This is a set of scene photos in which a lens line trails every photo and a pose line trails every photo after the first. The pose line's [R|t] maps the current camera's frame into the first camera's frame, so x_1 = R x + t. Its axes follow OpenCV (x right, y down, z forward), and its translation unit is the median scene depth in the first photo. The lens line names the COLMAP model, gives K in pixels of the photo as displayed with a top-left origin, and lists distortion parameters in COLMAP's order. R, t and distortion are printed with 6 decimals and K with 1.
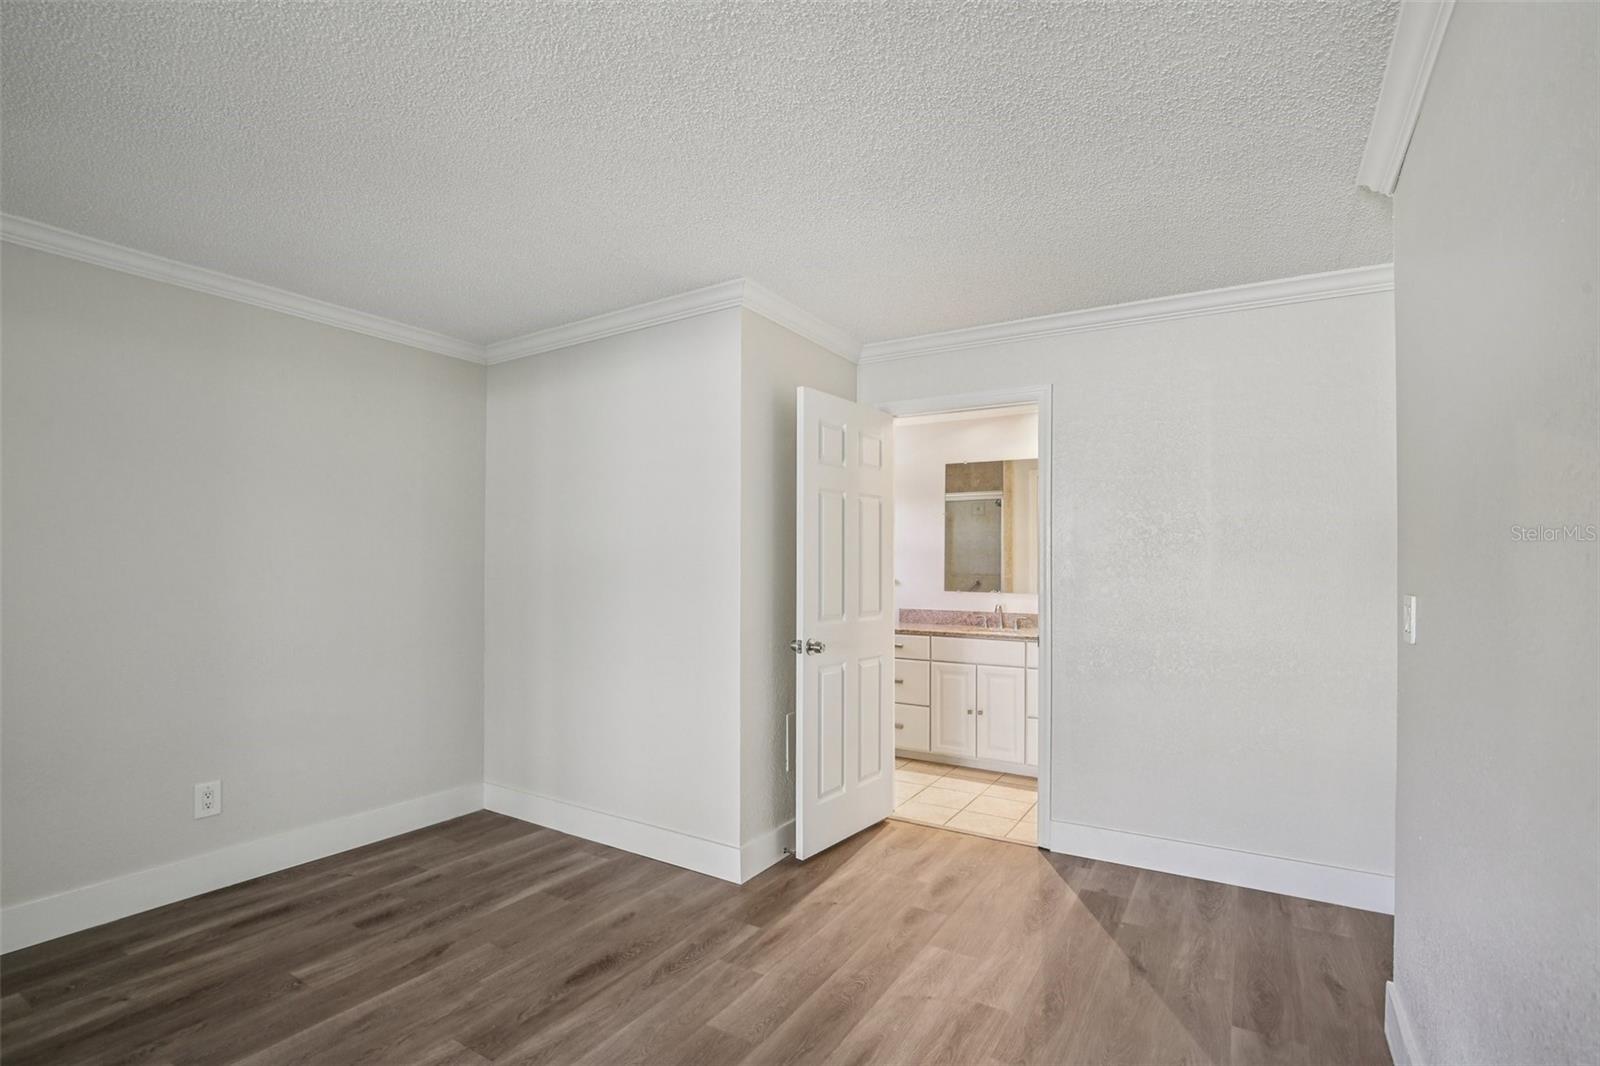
lens RADIAL K [[732.1, 0, 796.0], [0, 732.1, 538.7], [0, 0, 1]] dist [-0.011415, -0.000906]
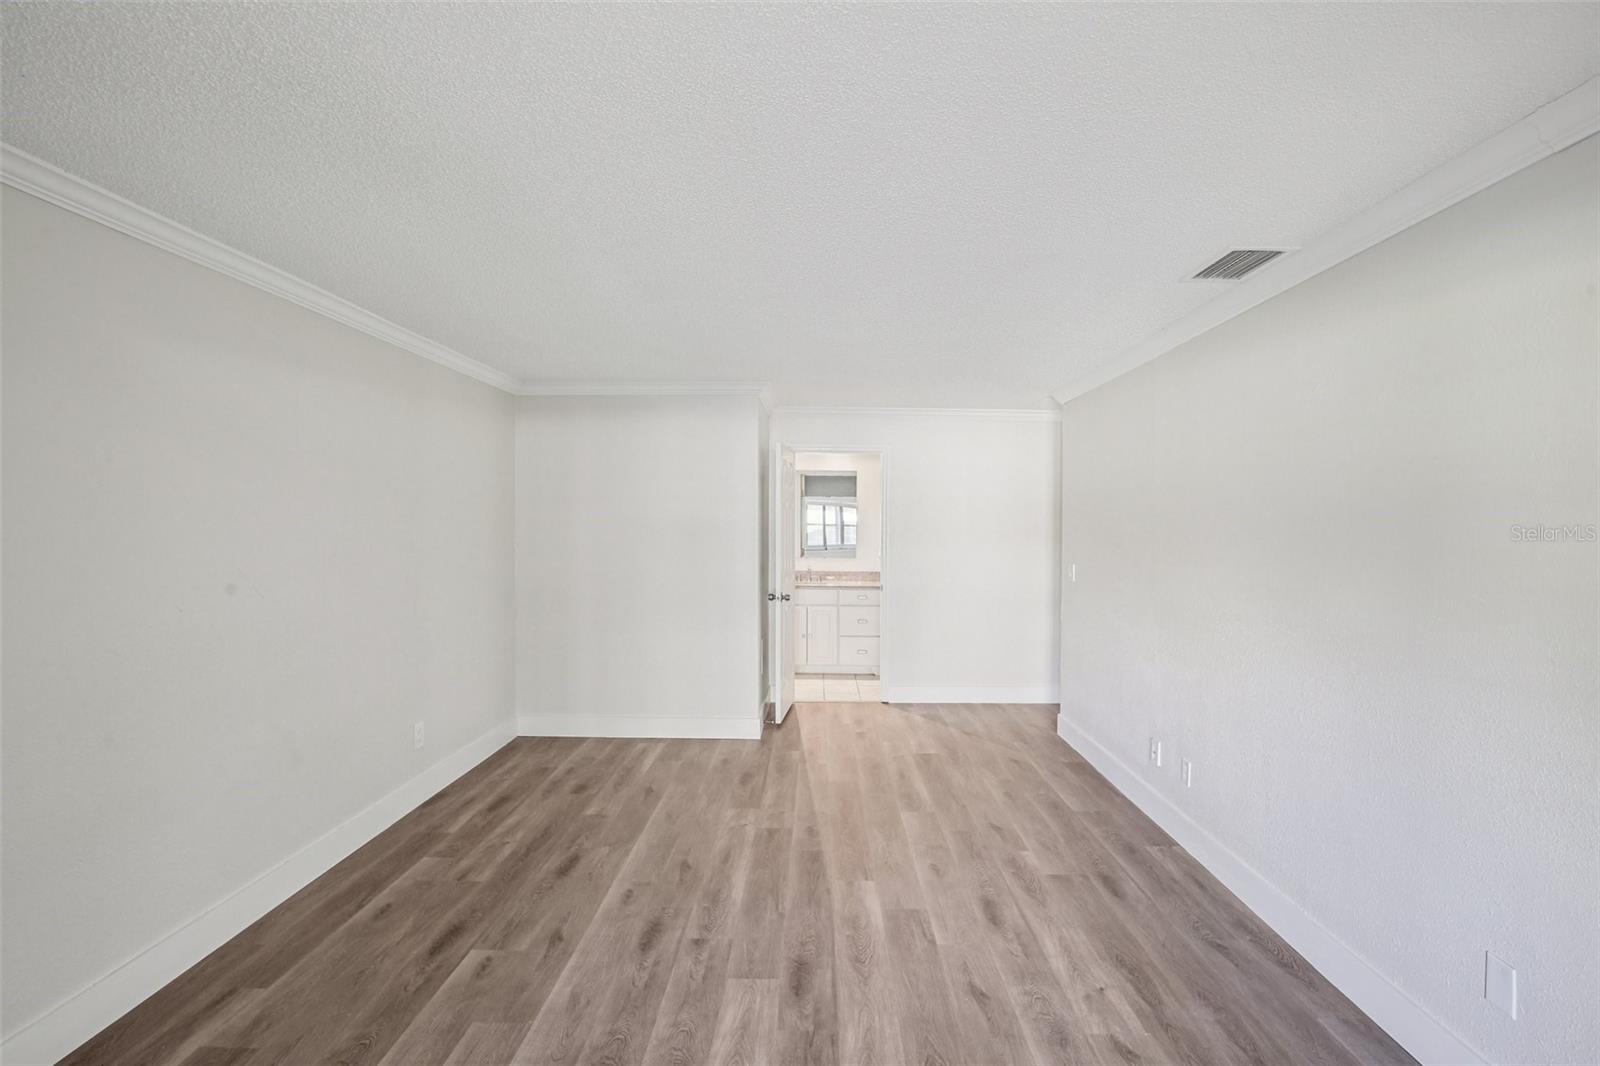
lens RADIAL K [[732.1, 0, 796.5], [0, 732.1, 523.8], [0, 0, 1]] dist [-0.011415, -0.000906]
pose [[0.859691, -0.006017, 0.510779, -0.905869], [-0.016366, 0.999093, 0.039314, -0.096501], [-0.510553, -0.042157, 0.858812, -0.497107]]
